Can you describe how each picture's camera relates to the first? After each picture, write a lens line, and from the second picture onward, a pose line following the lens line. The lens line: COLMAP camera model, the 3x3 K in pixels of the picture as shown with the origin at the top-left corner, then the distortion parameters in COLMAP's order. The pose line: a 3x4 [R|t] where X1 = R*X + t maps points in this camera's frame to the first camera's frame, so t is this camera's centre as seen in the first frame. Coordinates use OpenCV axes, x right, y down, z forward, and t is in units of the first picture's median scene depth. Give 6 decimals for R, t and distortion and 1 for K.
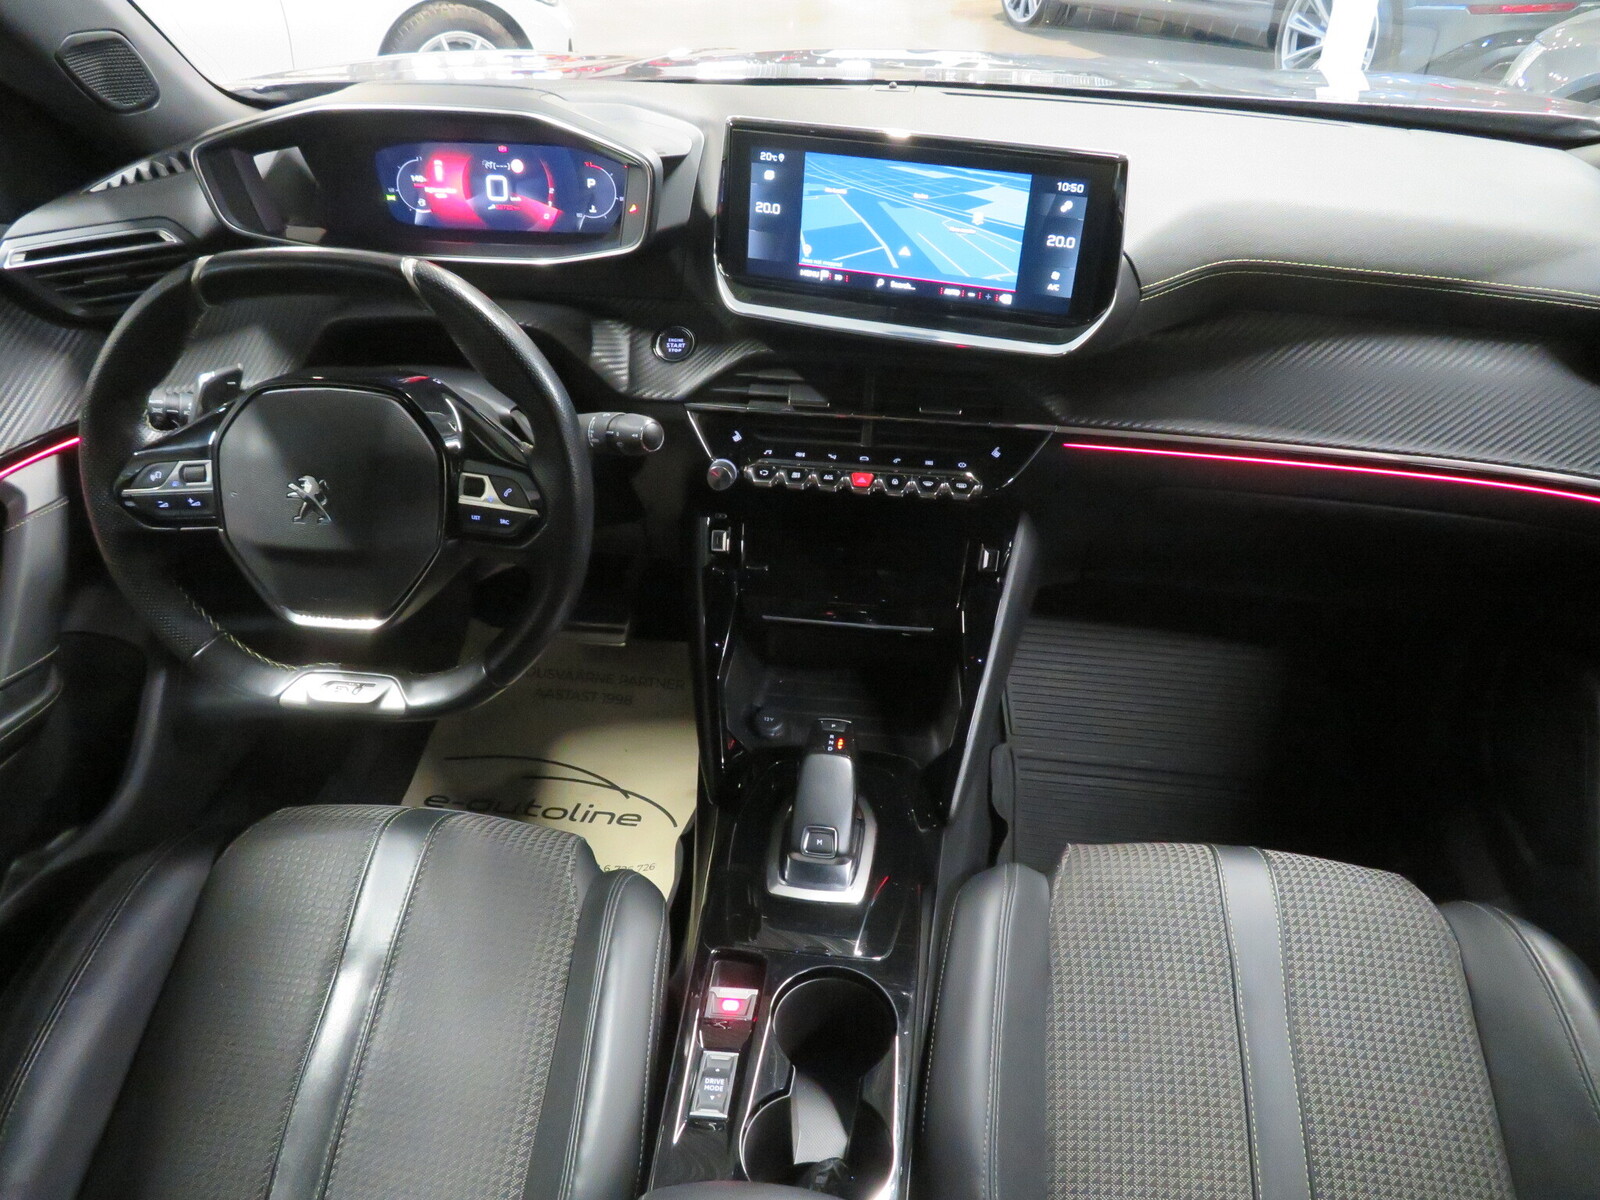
lens RADIAL K [[1145.3, 0, 800.0], [0, 1145.3, 600.0], [0, 0, 1]] dist [-0.010241, -0.001385]
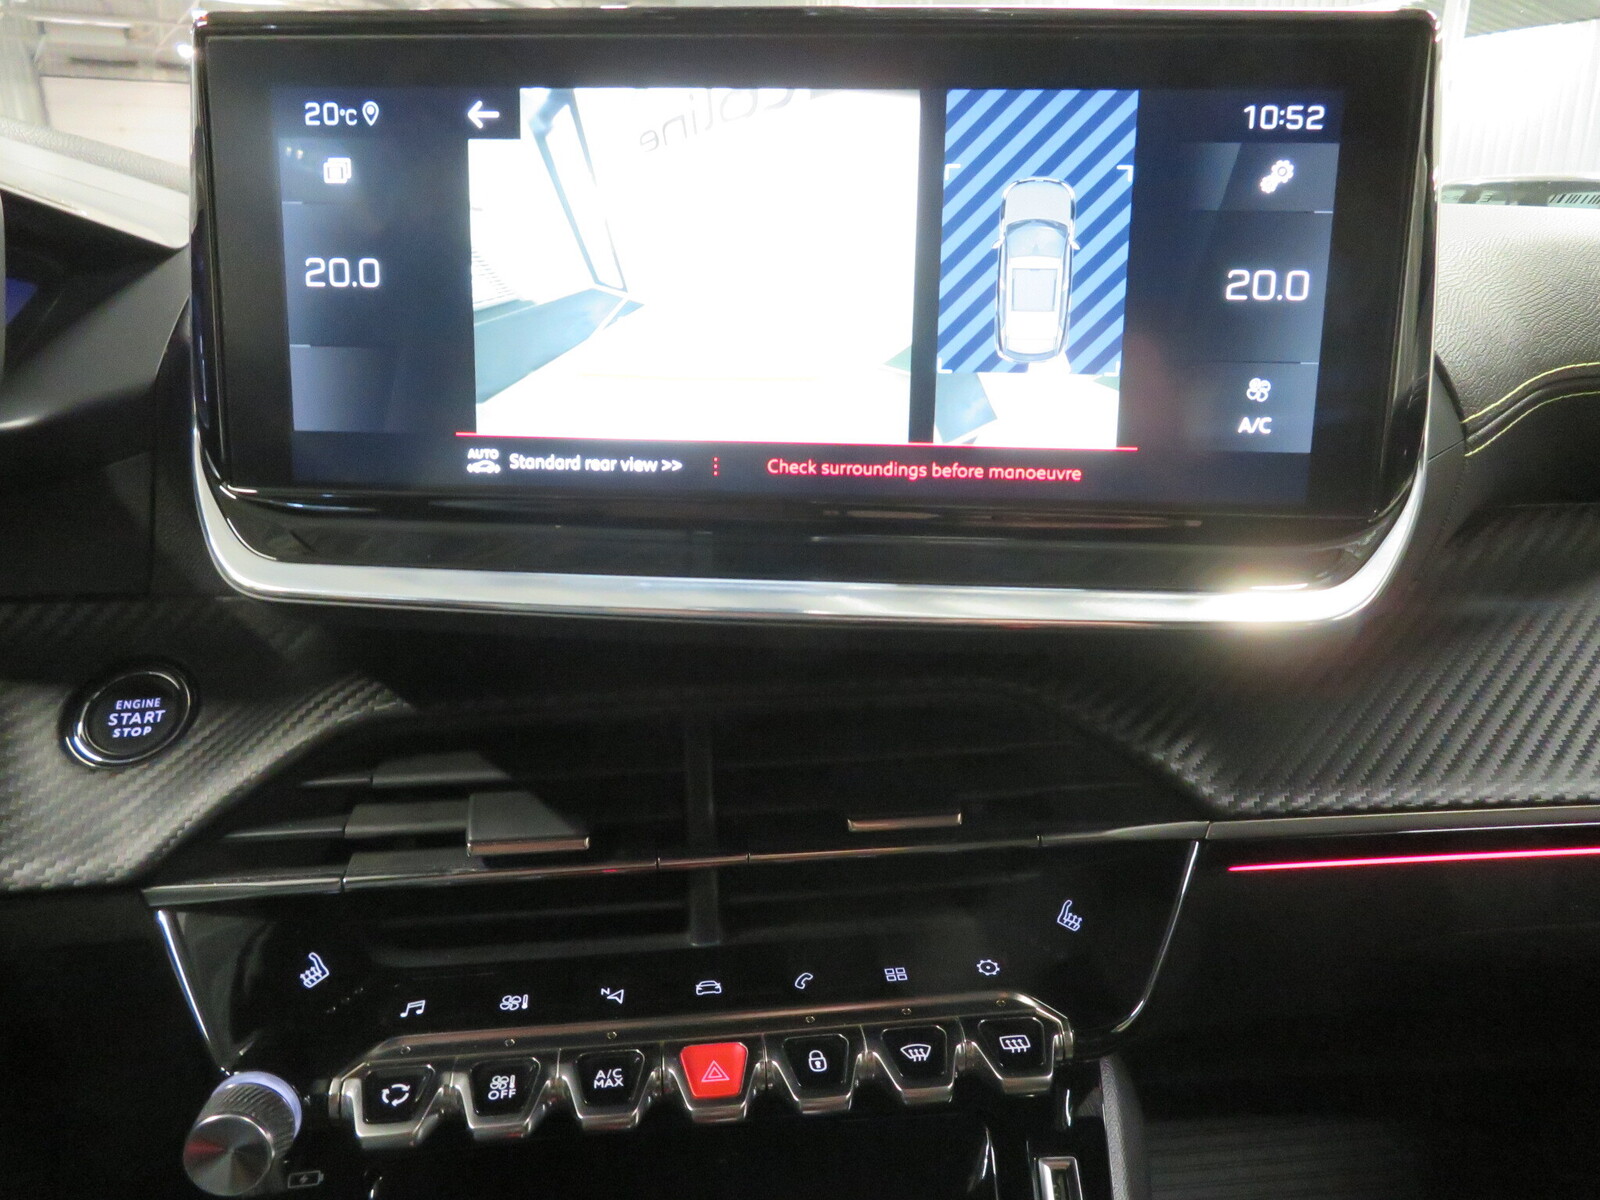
lens RADIAL K [[1145.3, 0, 800.0], [0, 1145.3, 600.0], [0, 0, 1]] dist [-0.010241, -0.001385]
pose [[0.970906, -0.081587, 0.225133, 0.015949], [0.143958, 0.950172, -0.276496, -0.137878], [-0.191356, 0.300861, 0.934273, 0.656417]]
